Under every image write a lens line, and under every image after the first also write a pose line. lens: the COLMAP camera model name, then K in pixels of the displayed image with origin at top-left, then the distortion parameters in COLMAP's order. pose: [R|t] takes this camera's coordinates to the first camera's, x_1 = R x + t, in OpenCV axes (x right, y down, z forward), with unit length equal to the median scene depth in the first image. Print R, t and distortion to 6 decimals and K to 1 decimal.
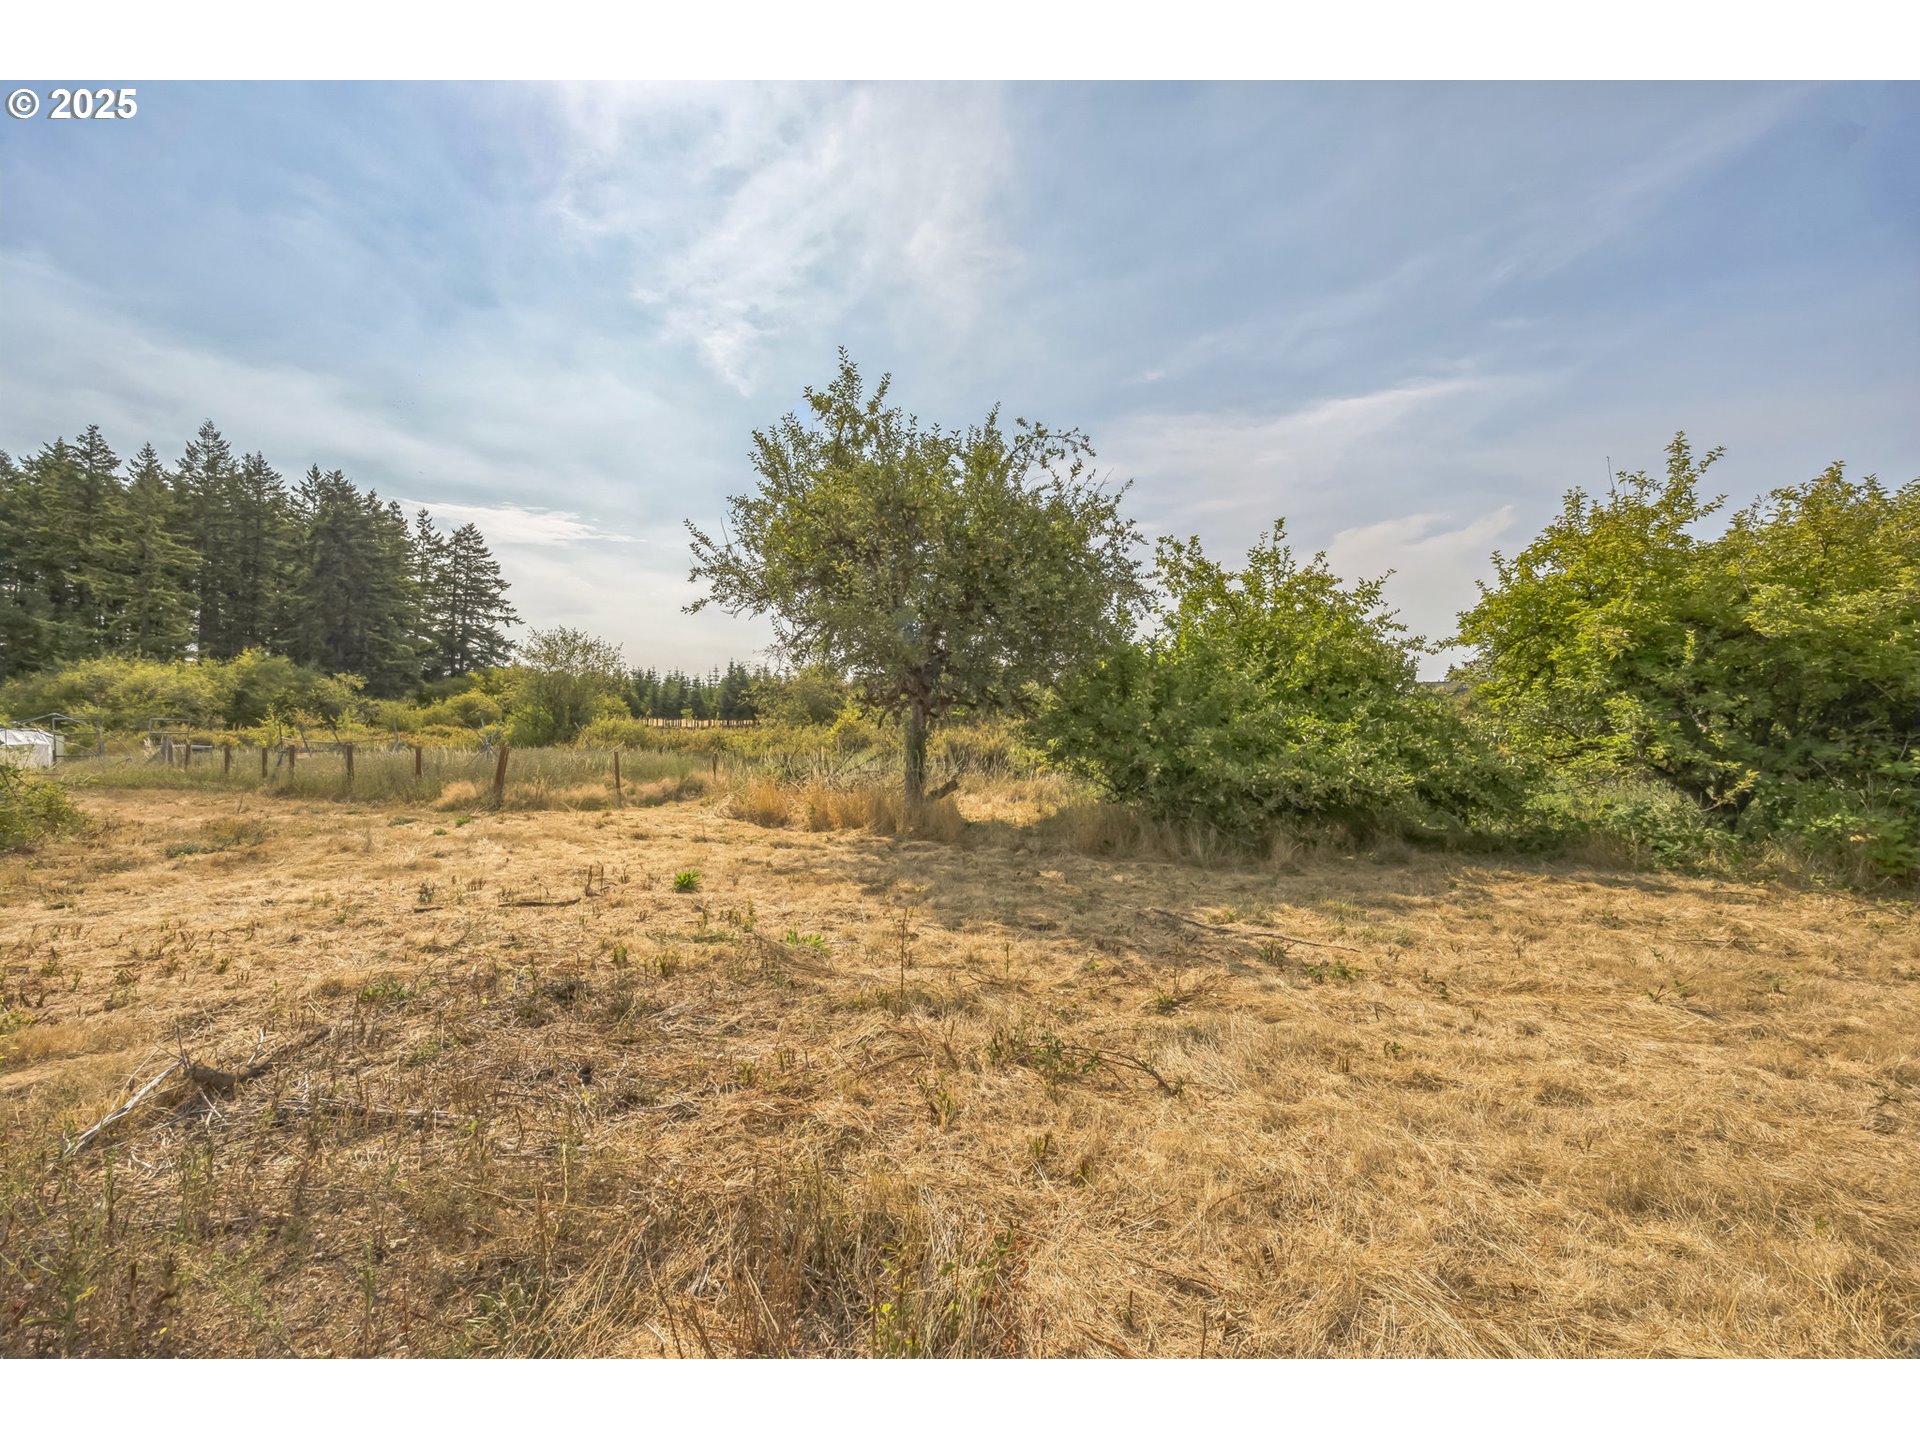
lens RADIAL K [[745.2, 0, 950.3], [0, 745.2, 715.3], [0, 0, 1]] dist [0.004300, -0.001641]
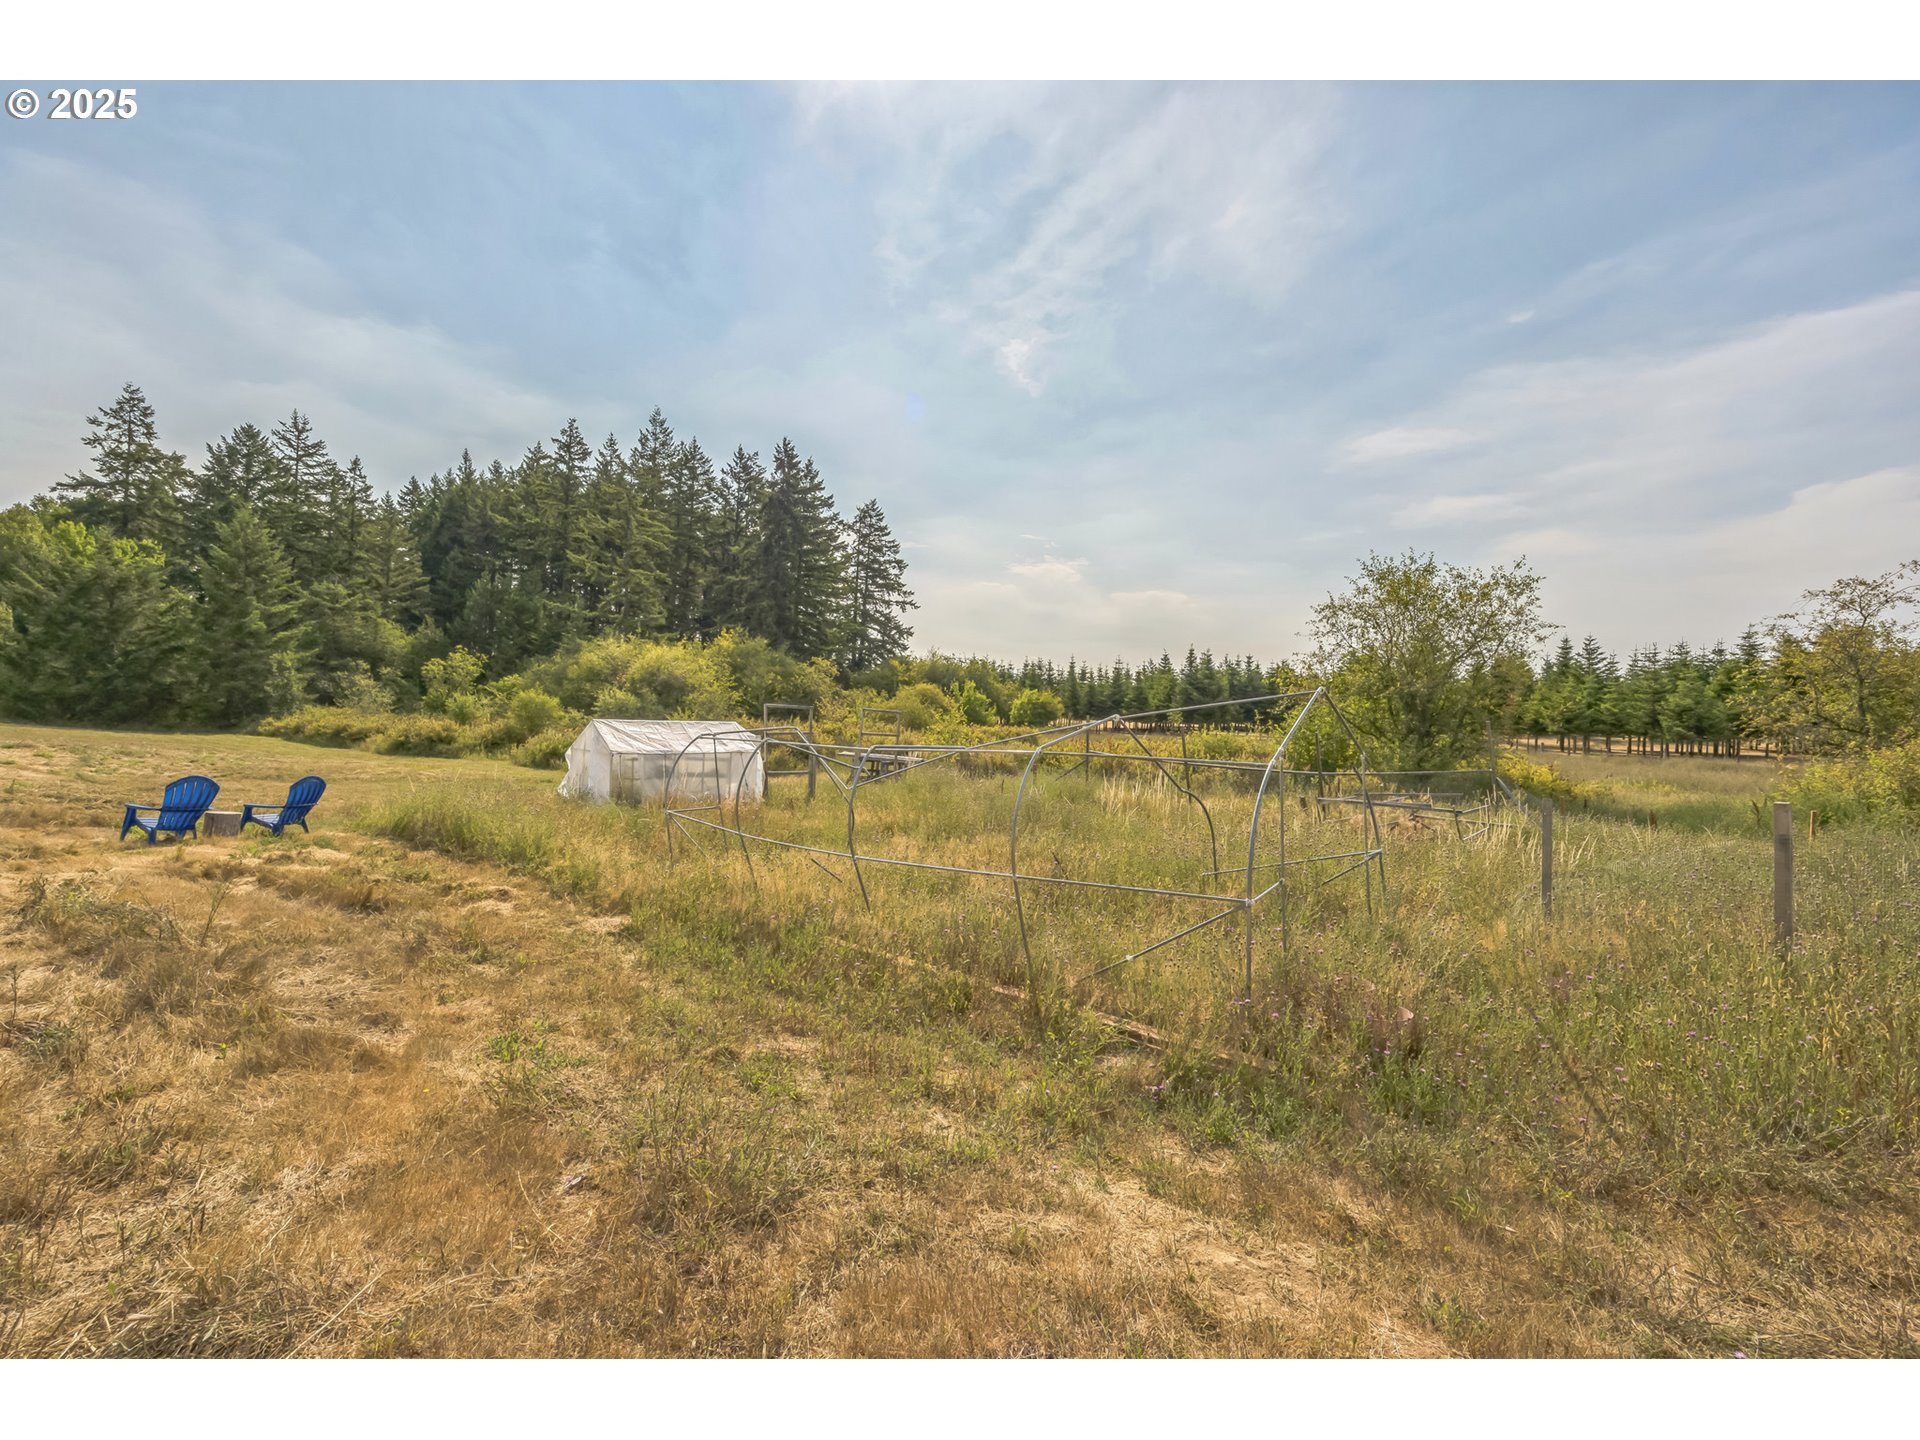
lens RADIAL K [[764.6, 0, 951.6], [0, 764.6, 718.6], [0, 0, 1]] dist [-0.008646, -0.000524]
pose [[0.942664, 0.028342, -0.332536, -0.292784], [-0.026372, 0.999598, 0.010436, -0.000066], [0.332698, -0.001068, 0.943033, 0.183184]]
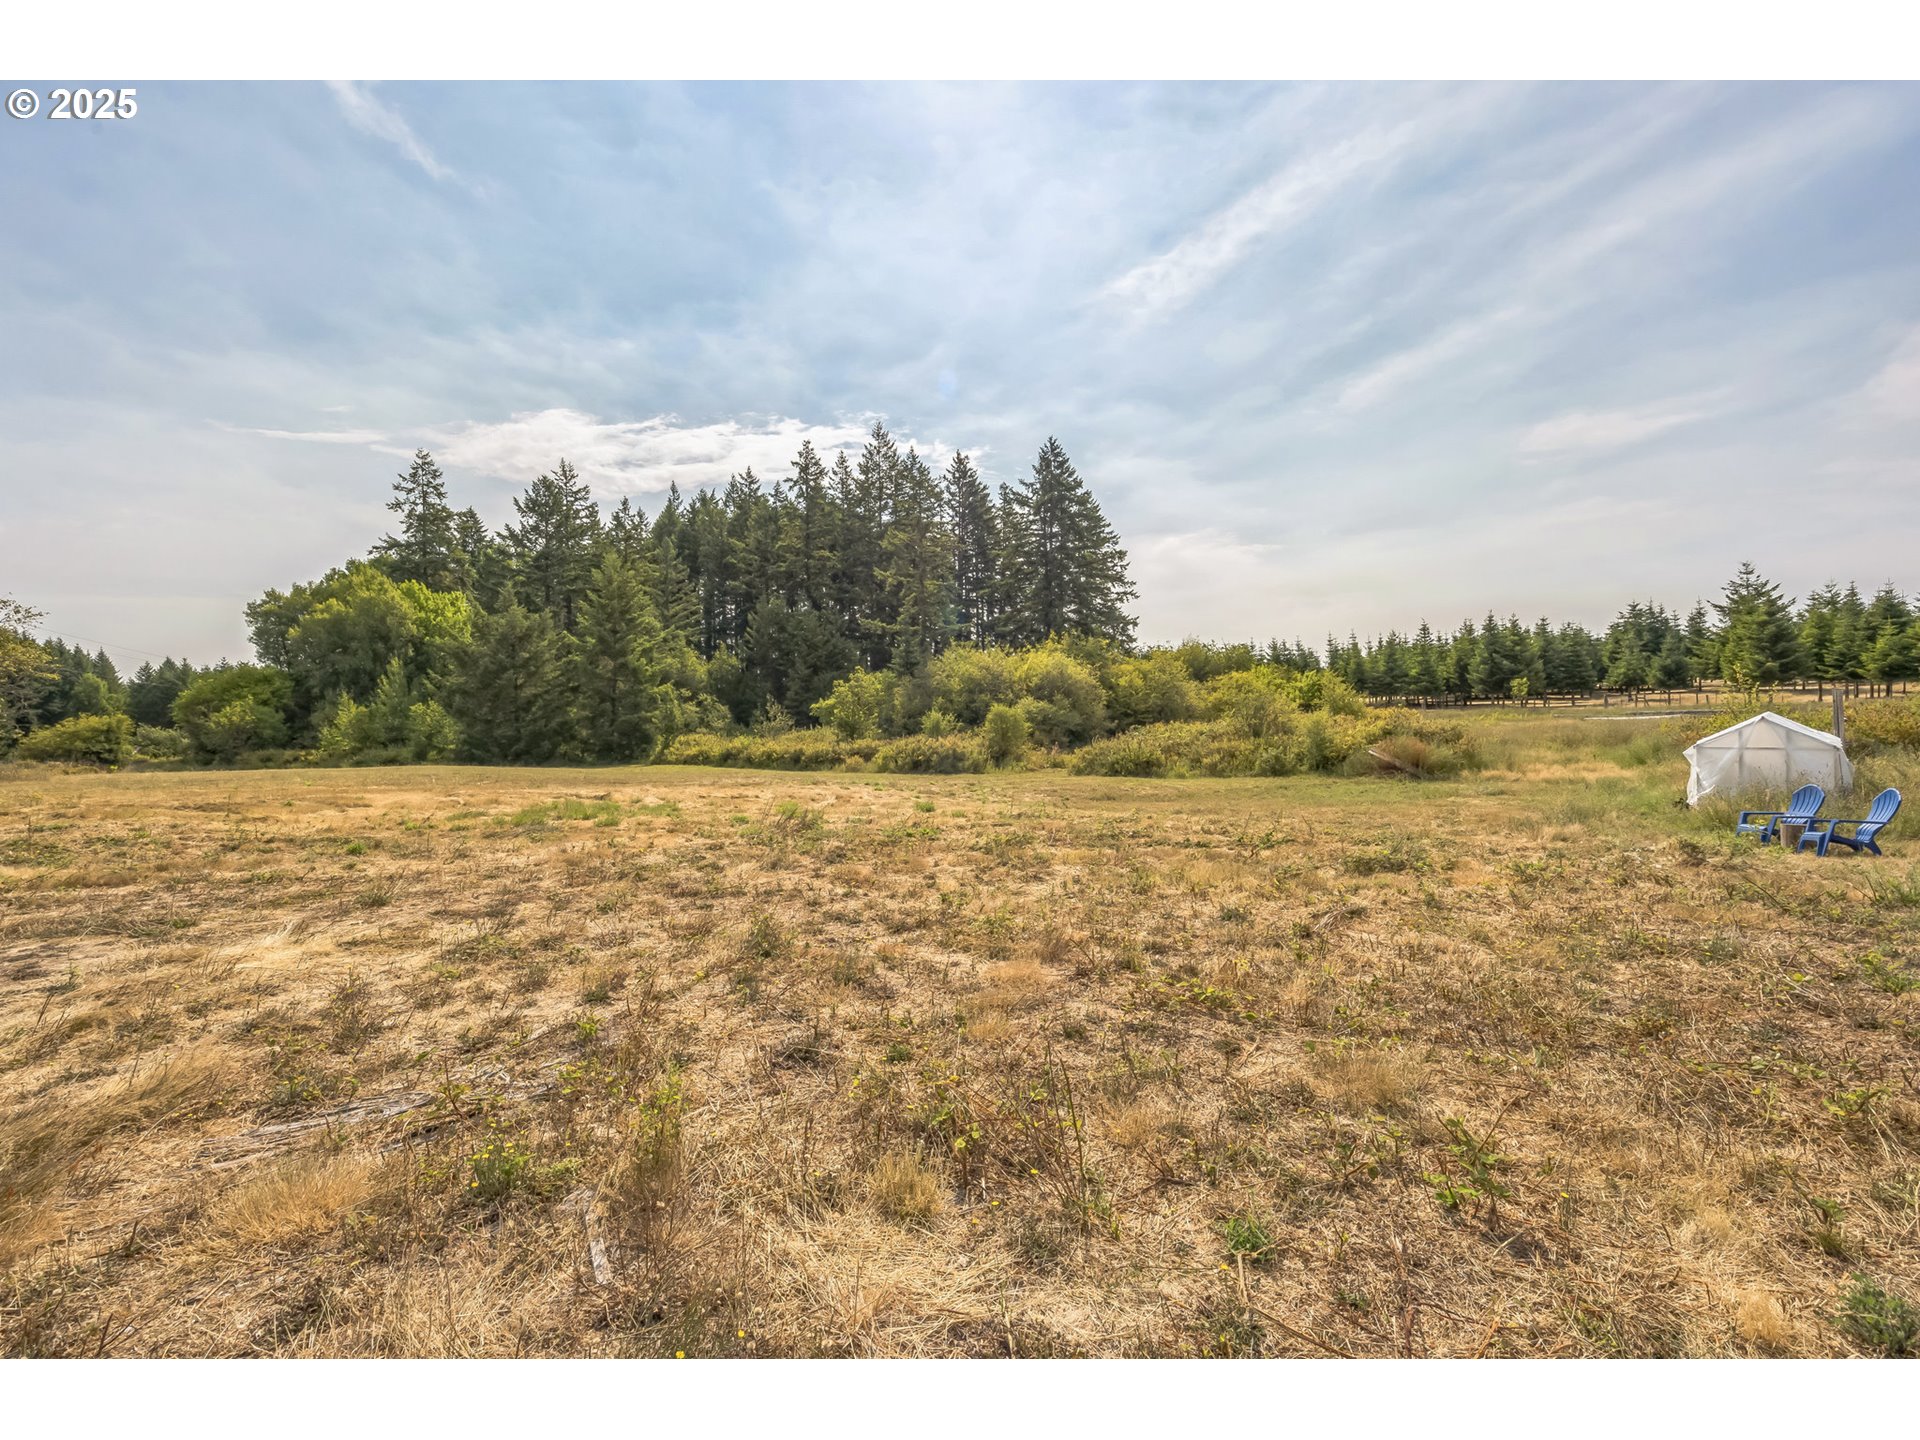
lens RADIAL K [[764.6, 0, 966.3], [0, 764.6, 724.1], [0, 0, 1]] dist [-0.008646, -0.000524]
pose [[0.902589, -0.029818, -0.429469, -0.490977], [0.042988, 0.998855, 0.020994, -0.001609], [0.428351, -0.037411, 0.902838, 0.108792]]
